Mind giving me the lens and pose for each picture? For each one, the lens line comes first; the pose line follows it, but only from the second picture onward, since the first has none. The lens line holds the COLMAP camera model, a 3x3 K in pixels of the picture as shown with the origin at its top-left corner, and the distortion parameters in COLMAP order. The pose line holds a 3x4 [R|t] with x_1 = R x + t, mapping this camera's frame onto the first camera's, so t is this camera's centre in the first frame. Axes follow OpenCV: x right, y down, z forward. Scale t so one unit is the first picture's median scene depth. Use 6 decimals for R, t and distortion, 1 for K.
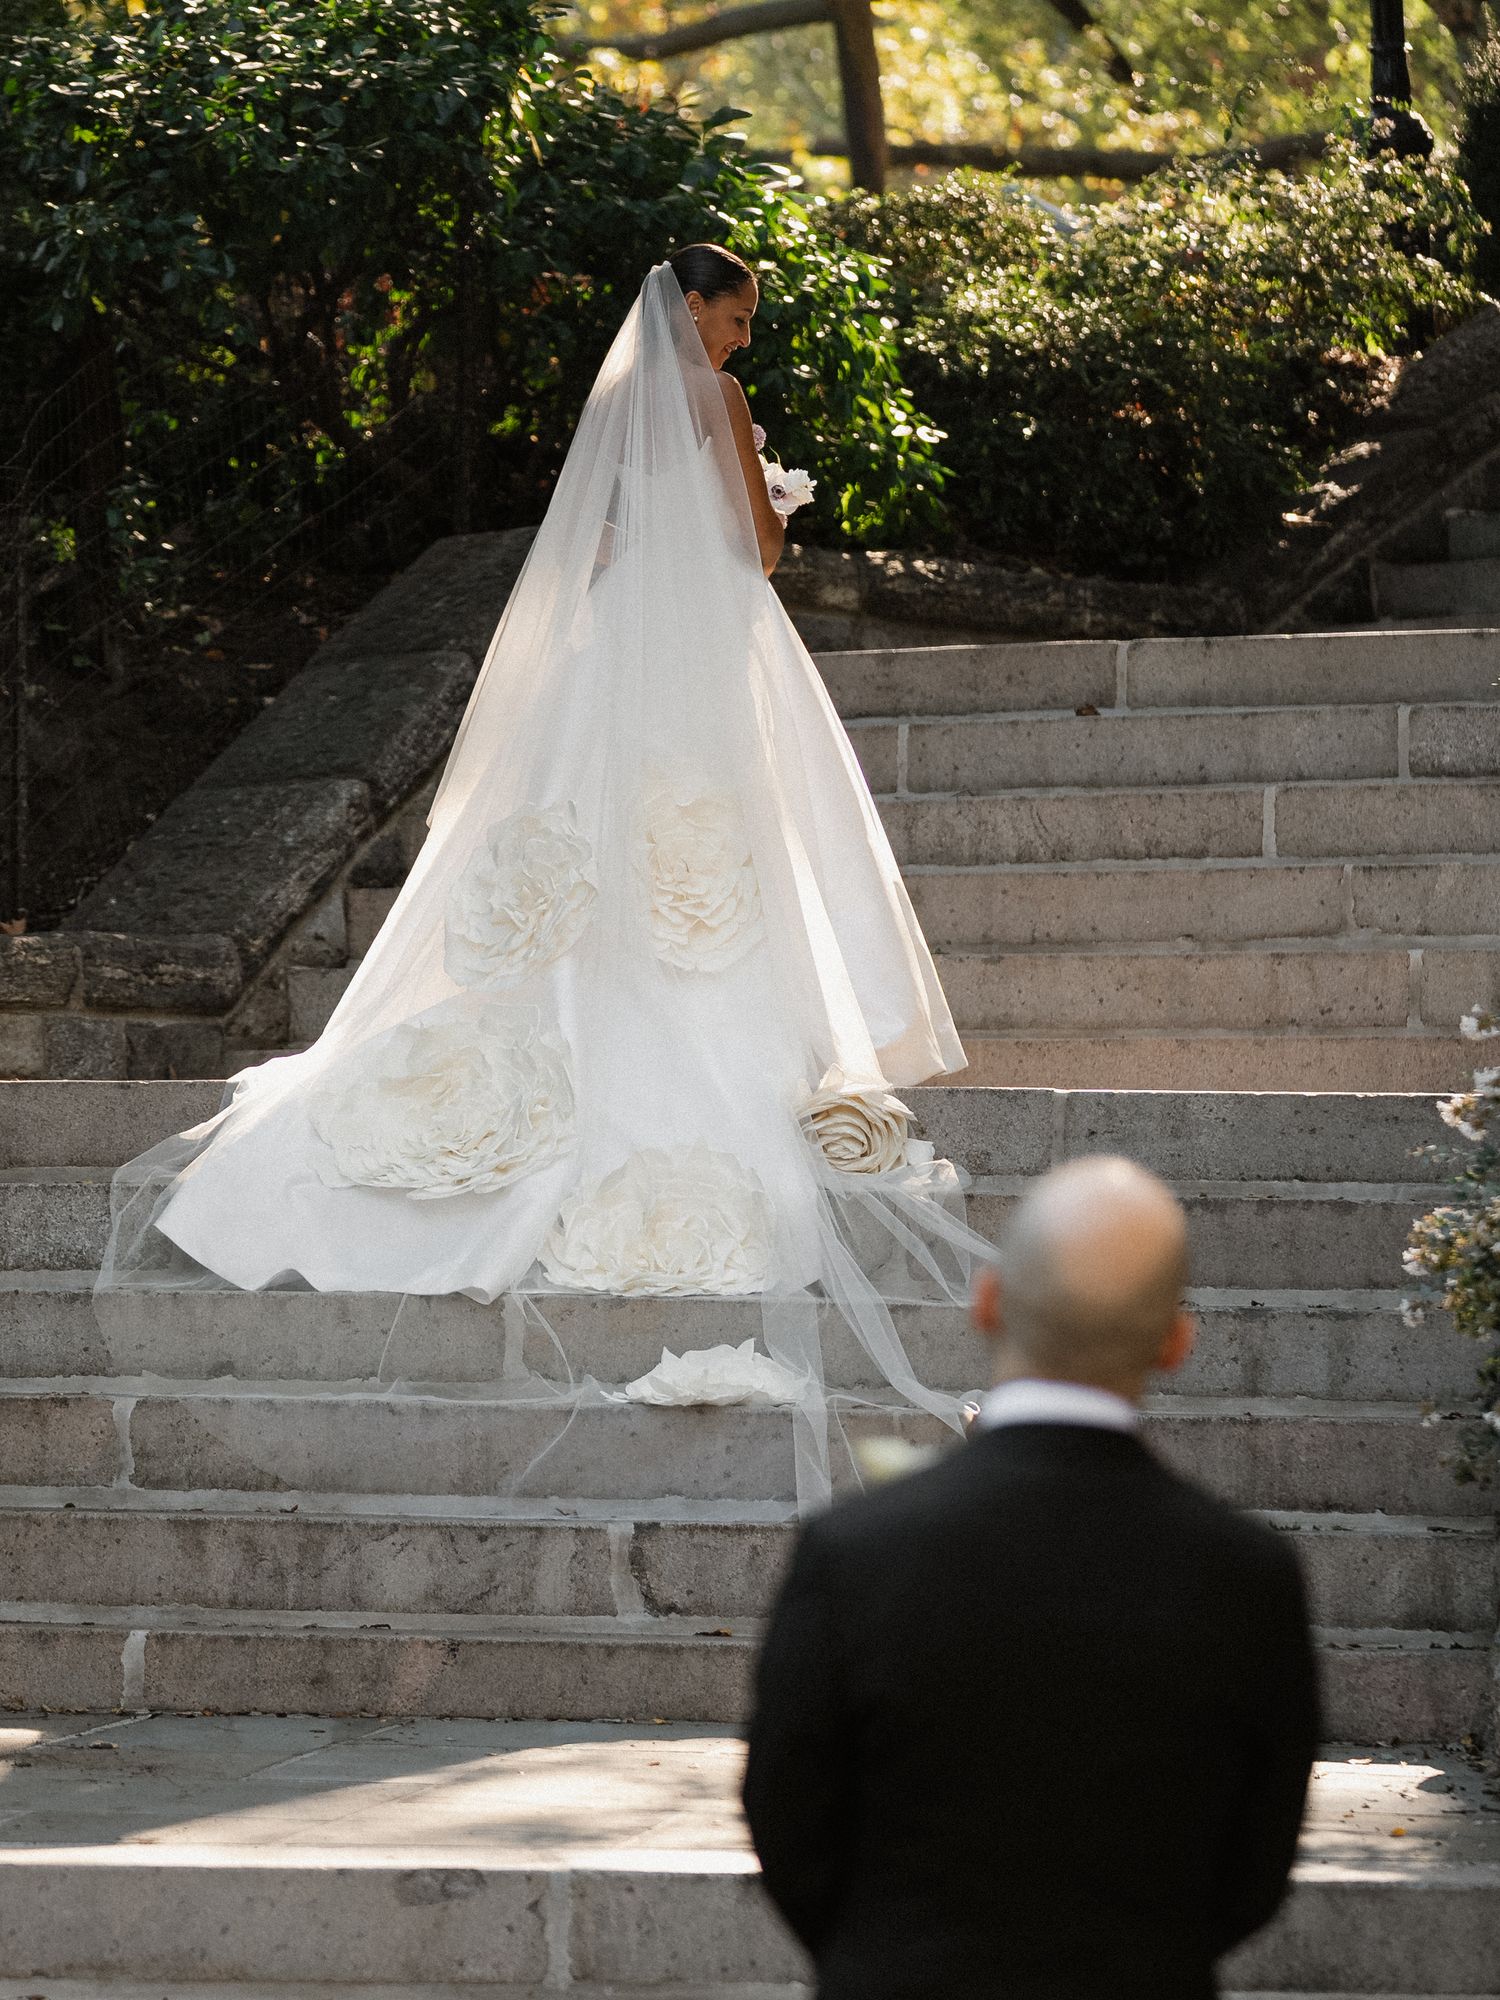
lens RADIAL K [[6452.4, 0, 749.5], [0, 6452.4, 999.9], [0, 0, 1]] dist [-0.241458, 0.000000]
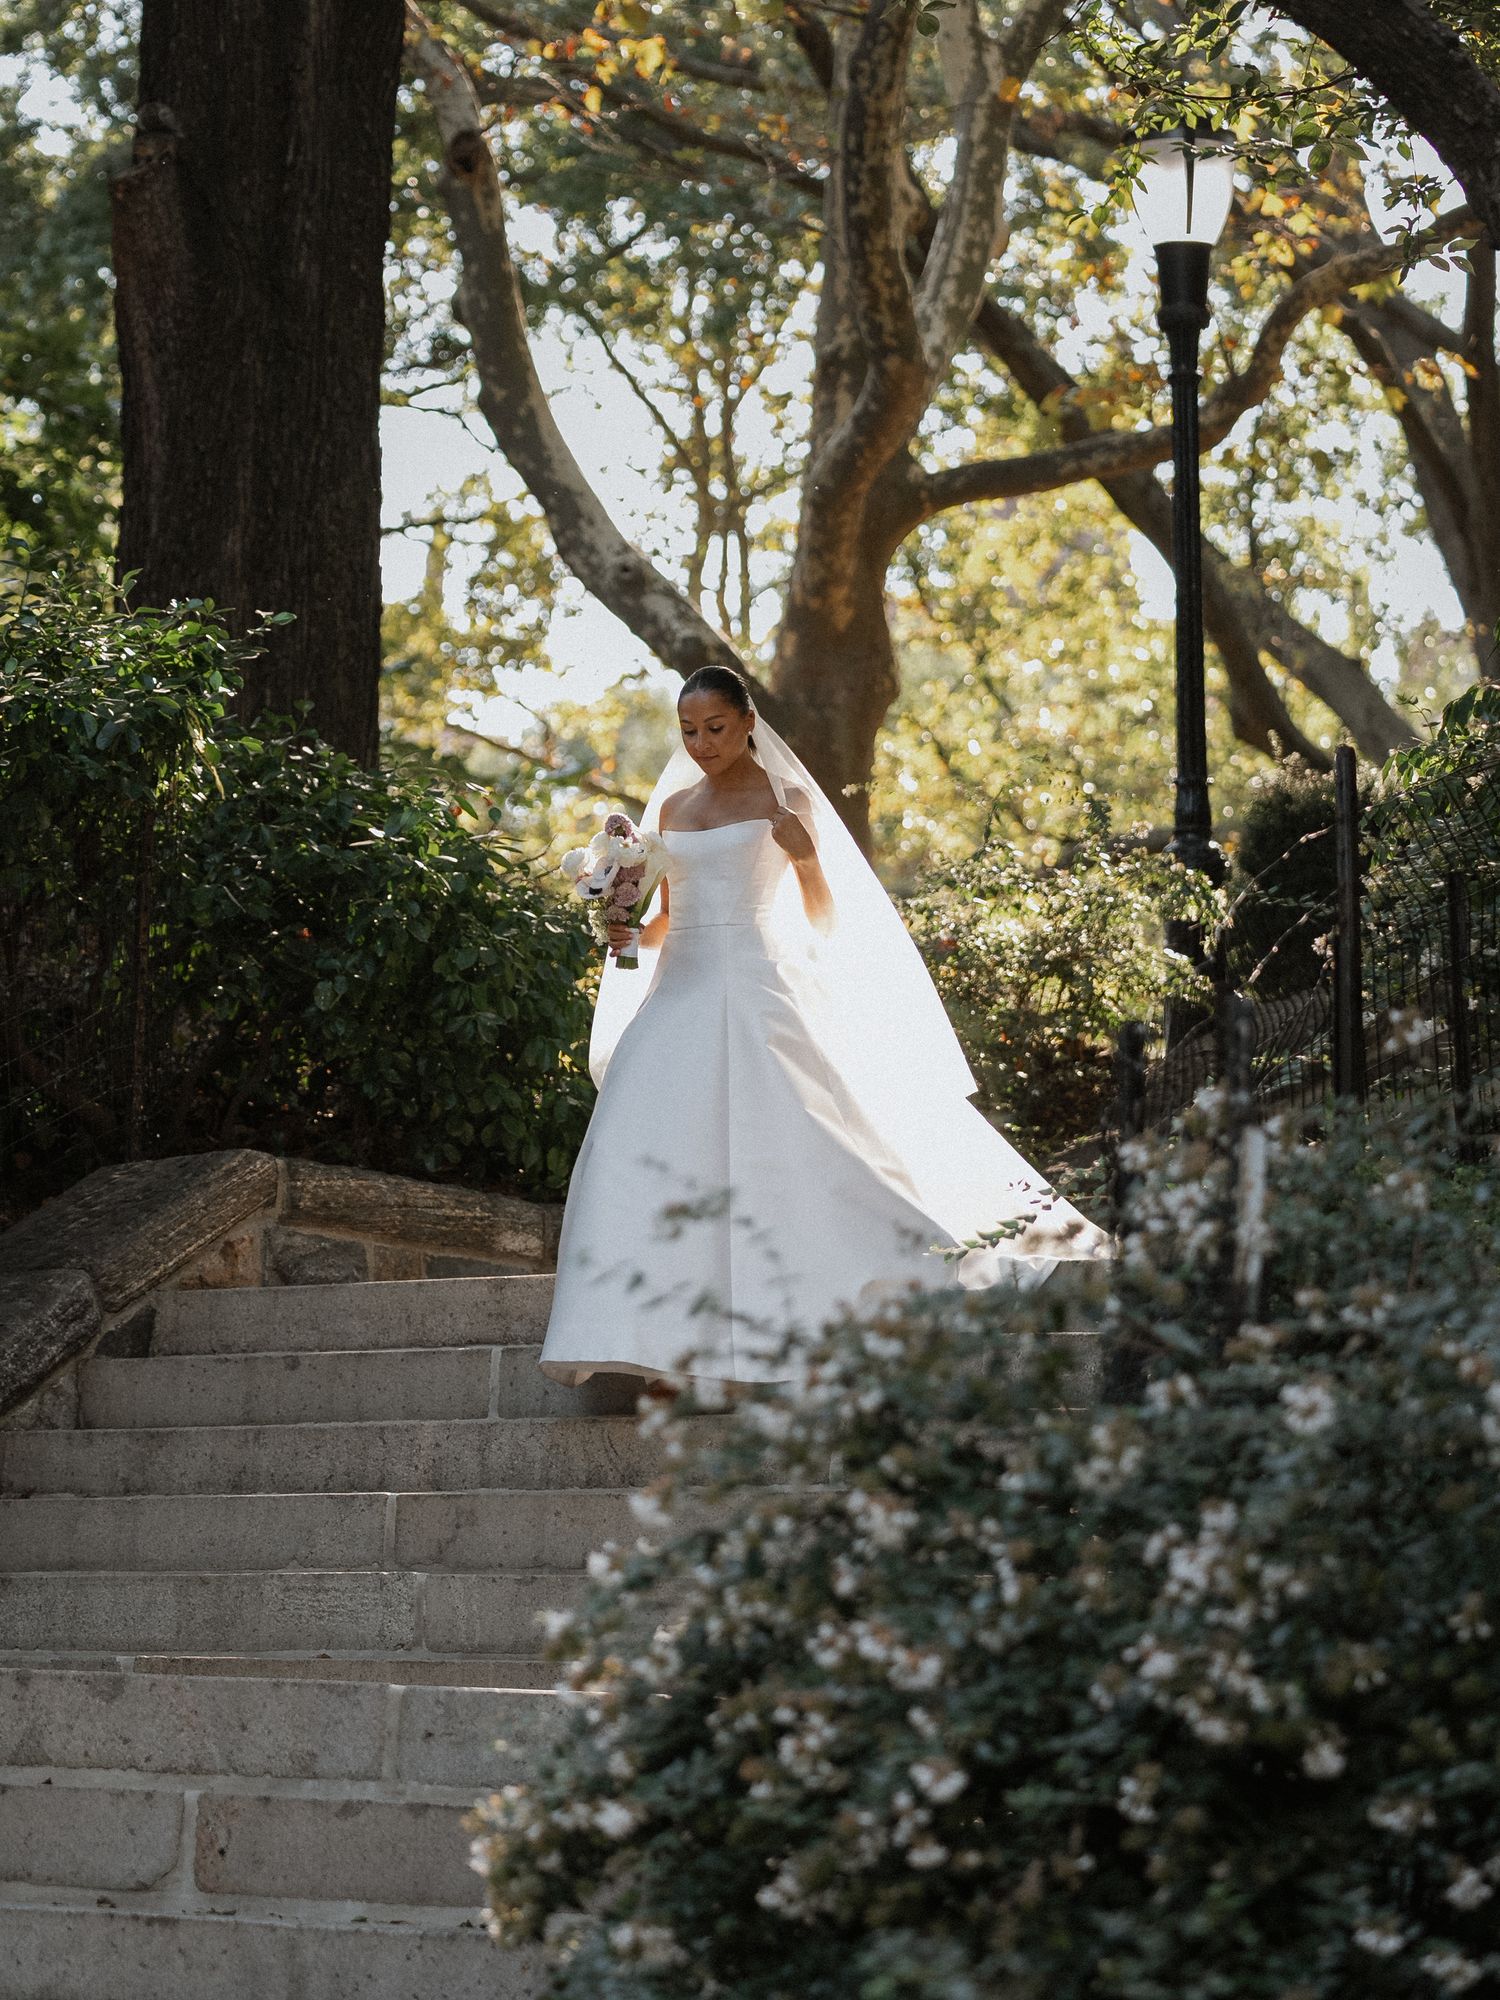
lens RADIAL K [[5585.7, 0, 750.9], [0, 5585.7, 1000.6], [0, 0, 1]] dist [-0.174938, 0.000000]
pose [[0.999564, 0.024620, -0.016286, 0.071580], [-0.026497, 0.991495, -0.127417, 0.011220], [0.013010, 0.127793, 0.991716, 0.150669]]
